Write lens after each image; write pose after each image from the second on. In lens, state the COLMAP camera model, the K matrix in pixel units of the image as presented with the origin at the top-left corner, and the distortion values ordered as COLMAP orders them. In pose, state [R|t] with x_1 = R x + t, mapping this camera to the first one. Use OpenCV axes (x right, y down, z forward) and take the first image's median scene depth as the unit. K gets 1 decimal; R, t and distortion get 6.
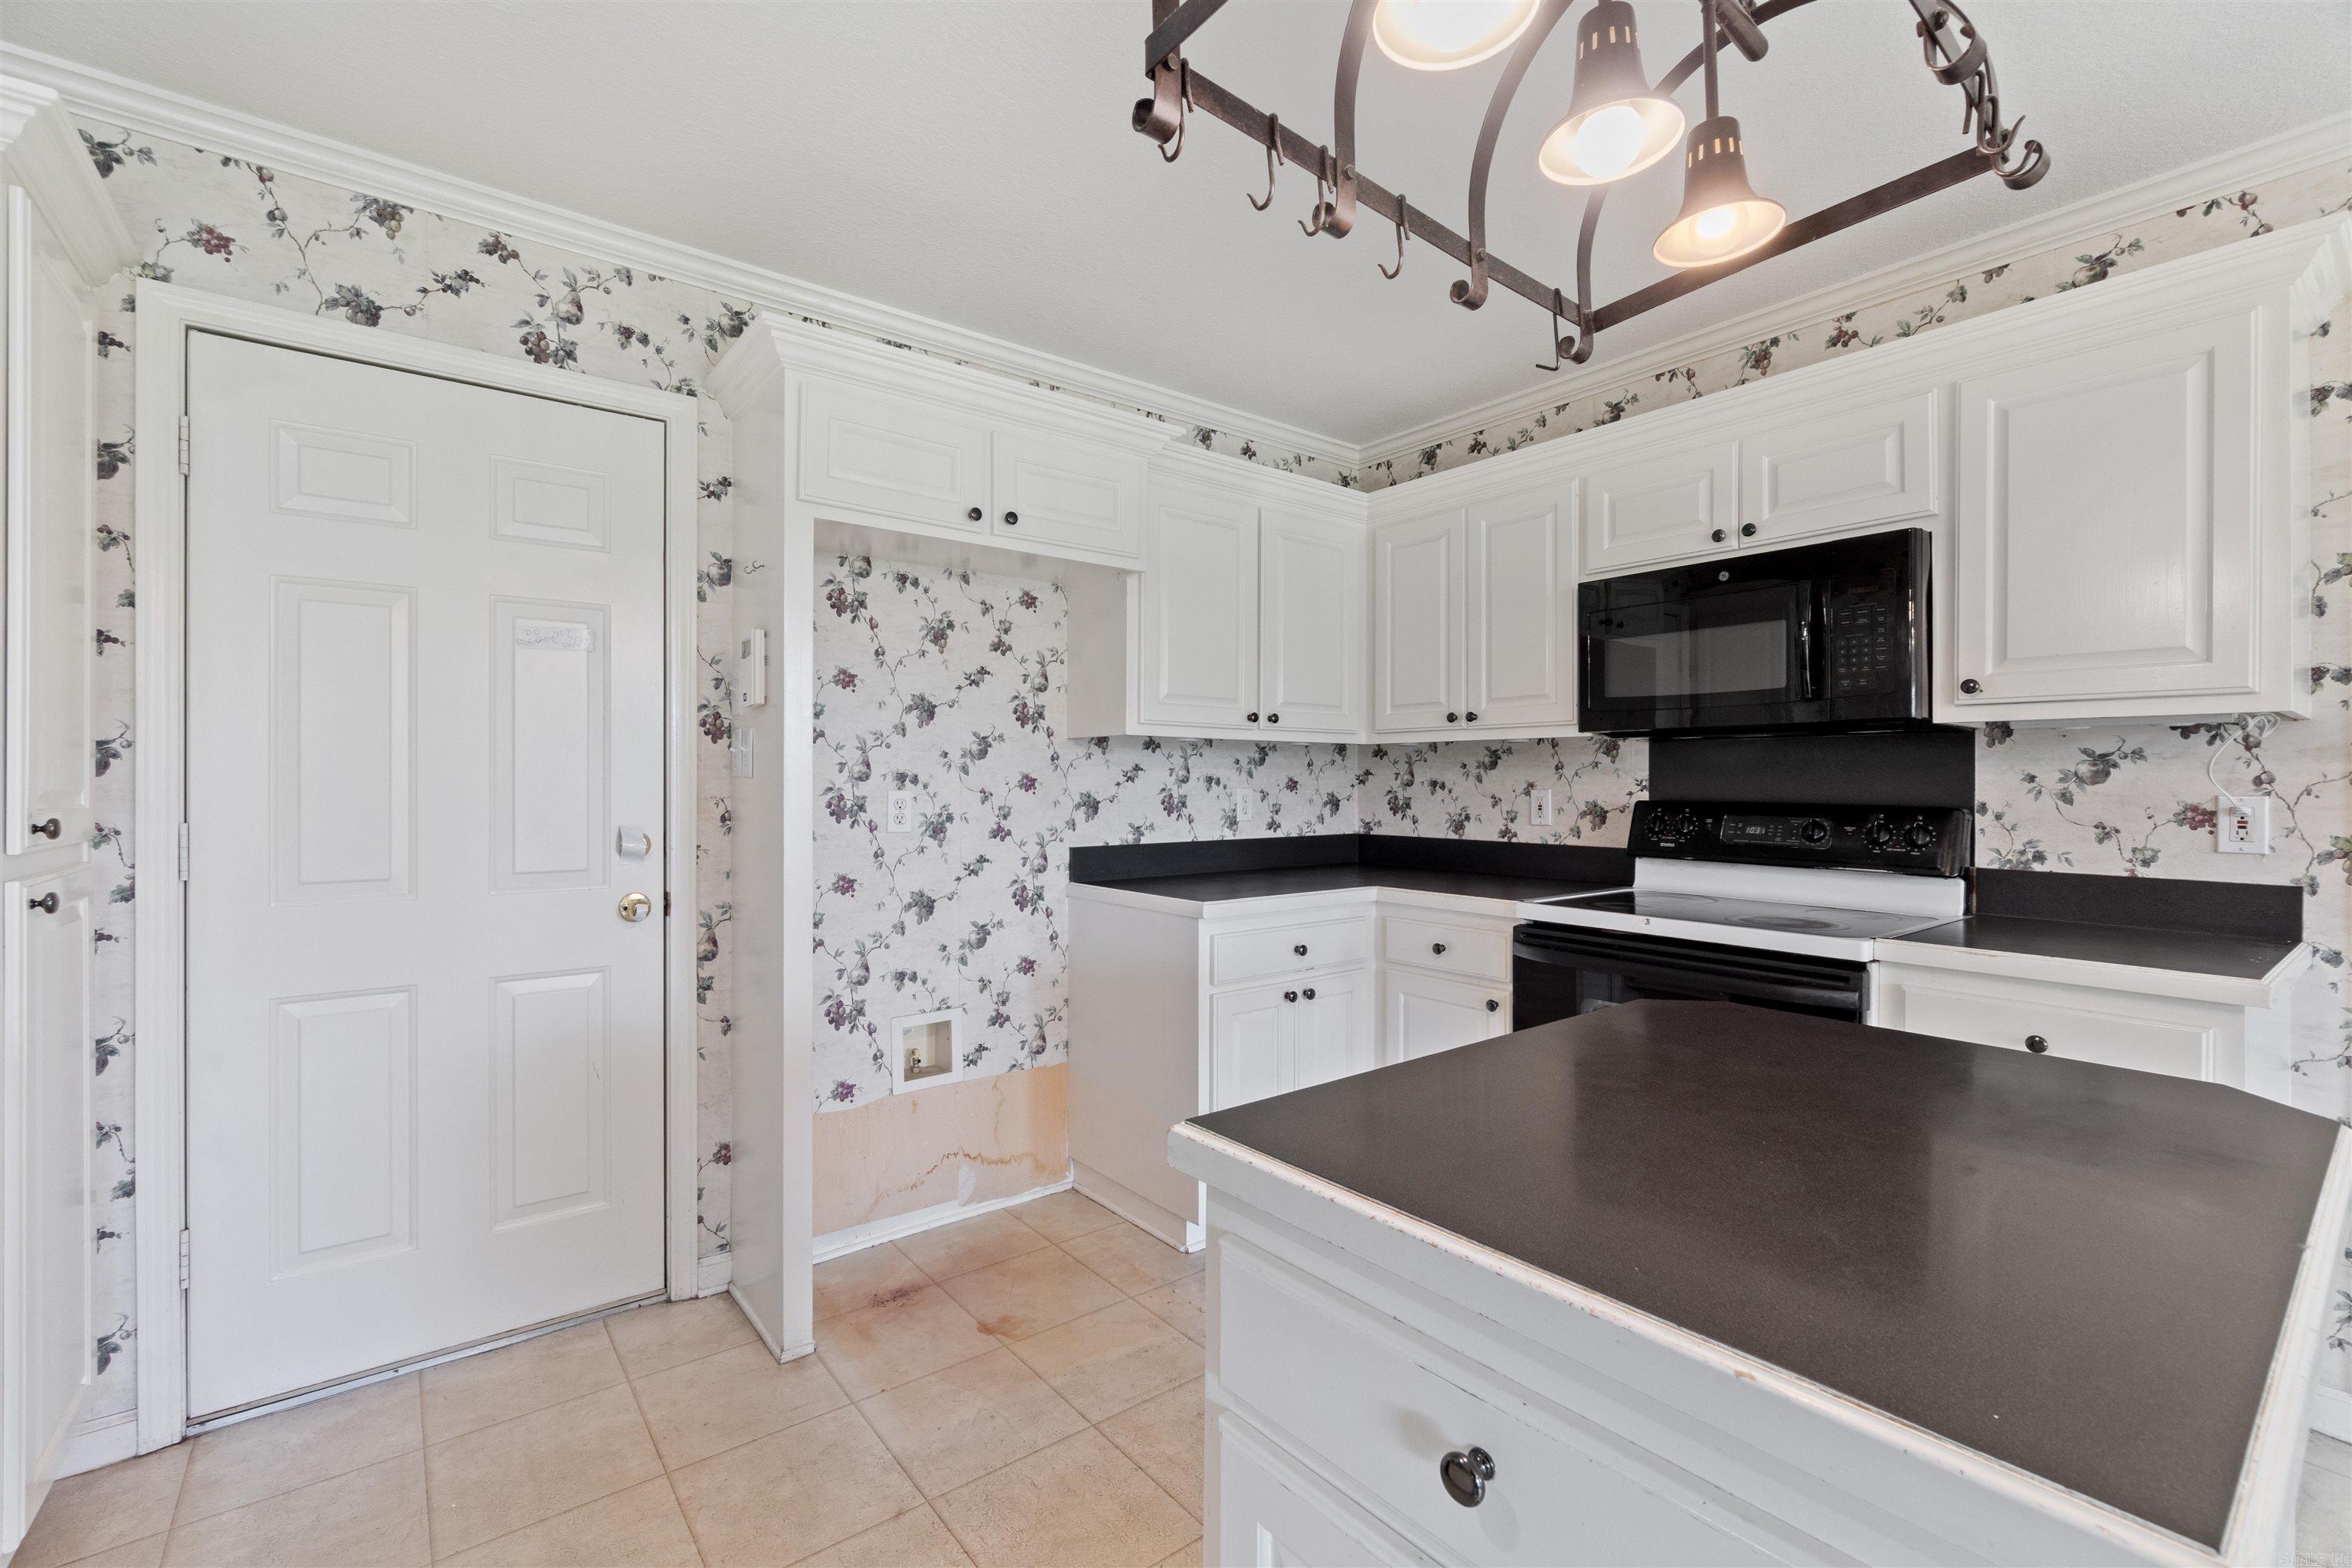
lens RADIAL K [[1015.0, 0, 1163.0], [0, 1015.0, 781.2], [0, 0, 1]] dist [-0.006209, 0.000488]
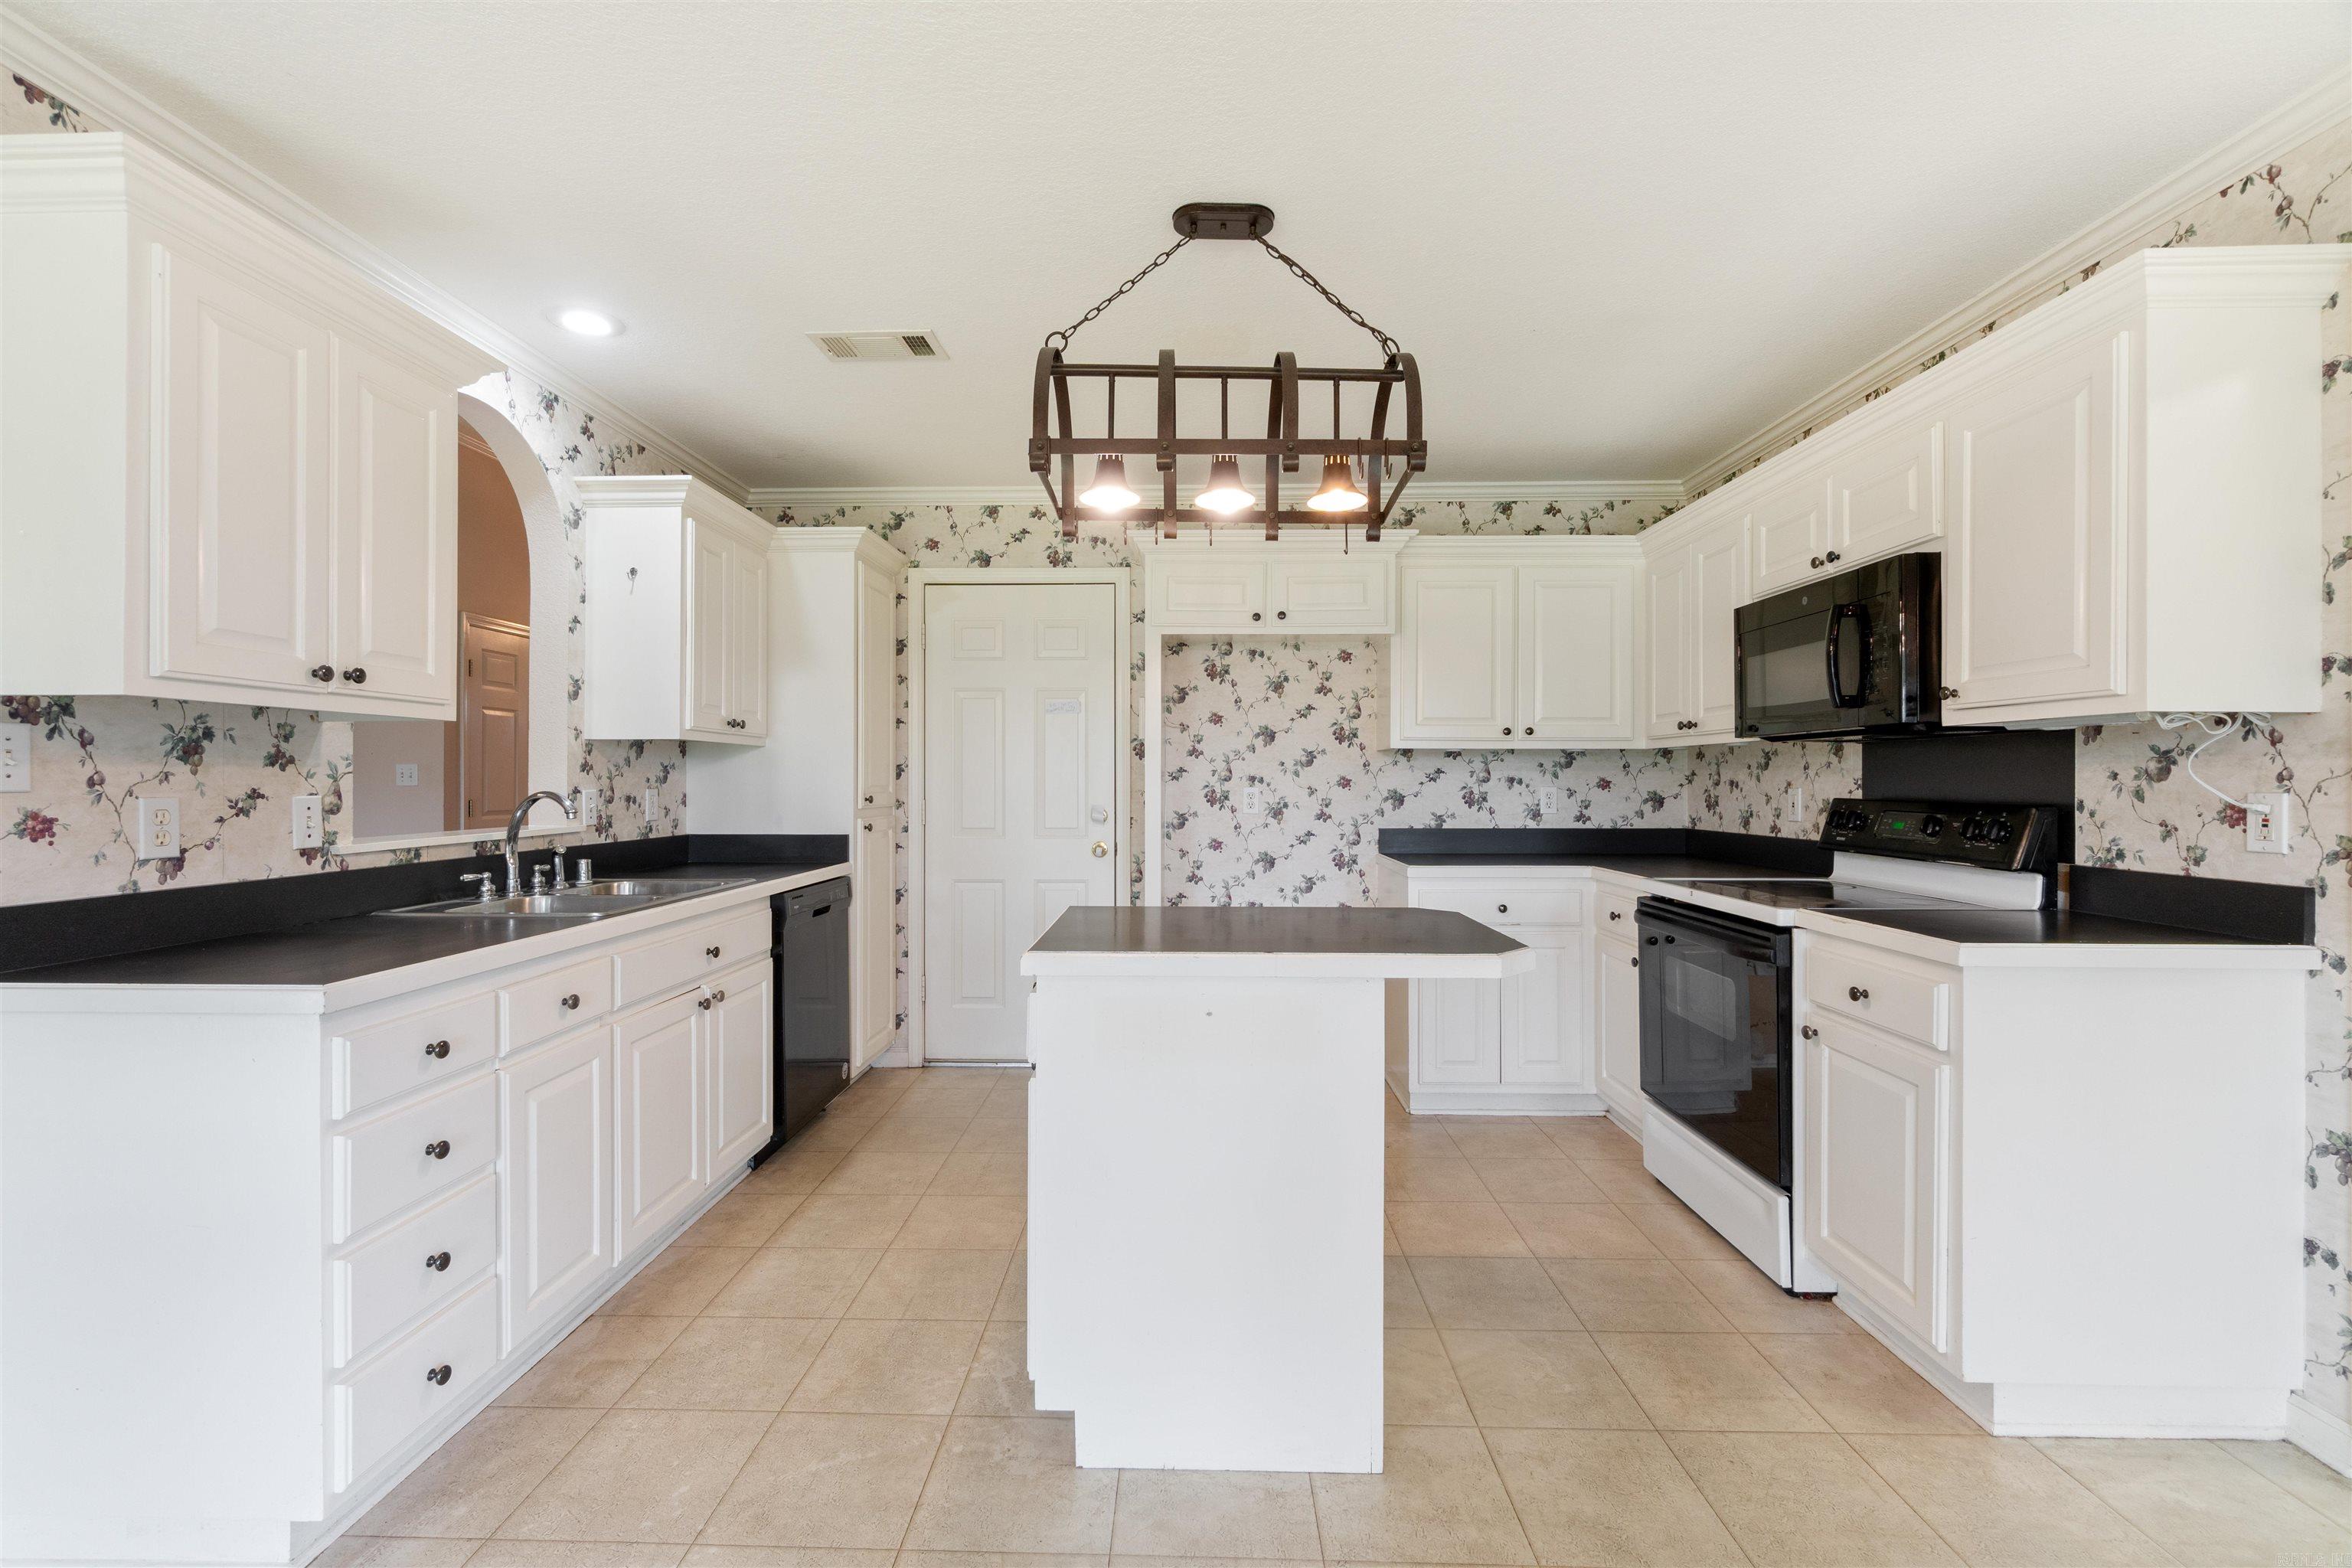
lens RADIAL K [[1015.0, 0, 1163.0], [0, 1015.0, 781.2], [0, 0, 1]] dist [-0.006209, 0.000488]
pose [[0.771608, -0.002016, -0.636095, 0.648807], [0.000485, 0.999997, -0.002580, 0.003866], [0.636098, 0.001682, 0.771607, -0.309395]]
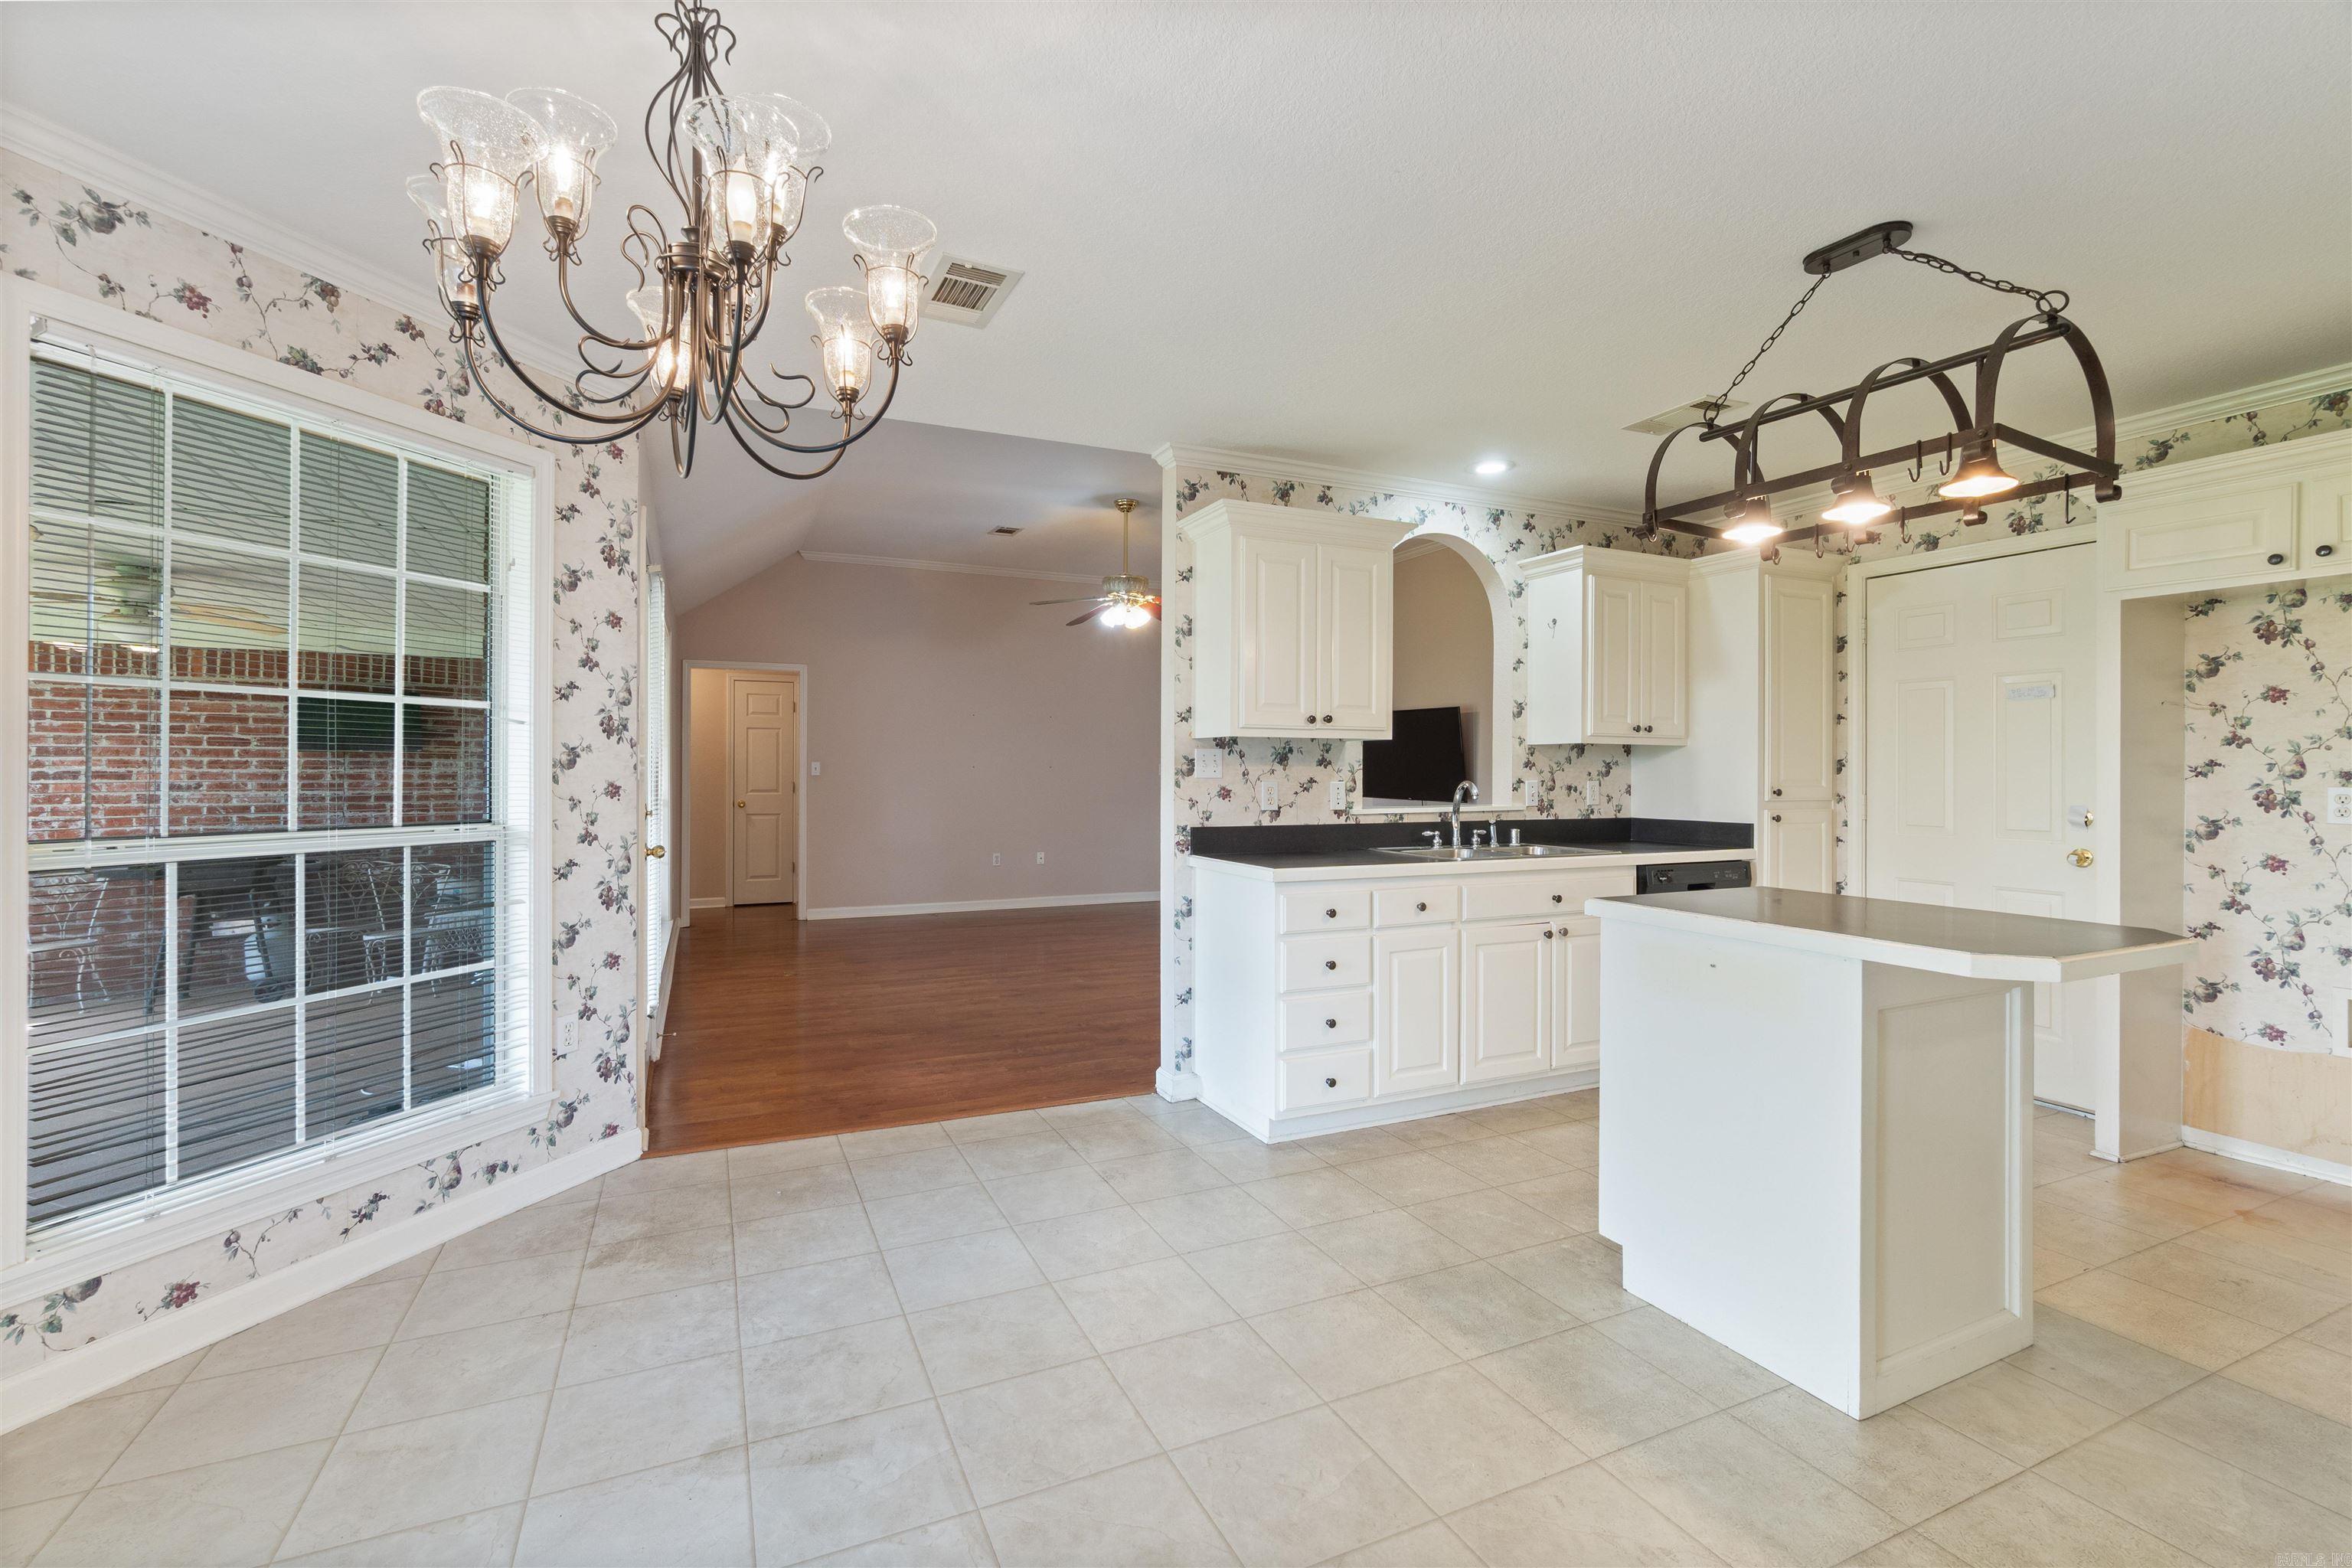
lens RADIAL K [[1018.7, 0, 1169.5], [0, 1018.7, 767.3], [0, 0, 1]] dist [-0.001038, 0.000141]
pose [[-0.223979, -0.007152, -0.974568, 1.152830], [-0.006293, 0.999963, -0.005892, 0.002058], [0.974574, 0.004813, -0.224016, -0.018087]]
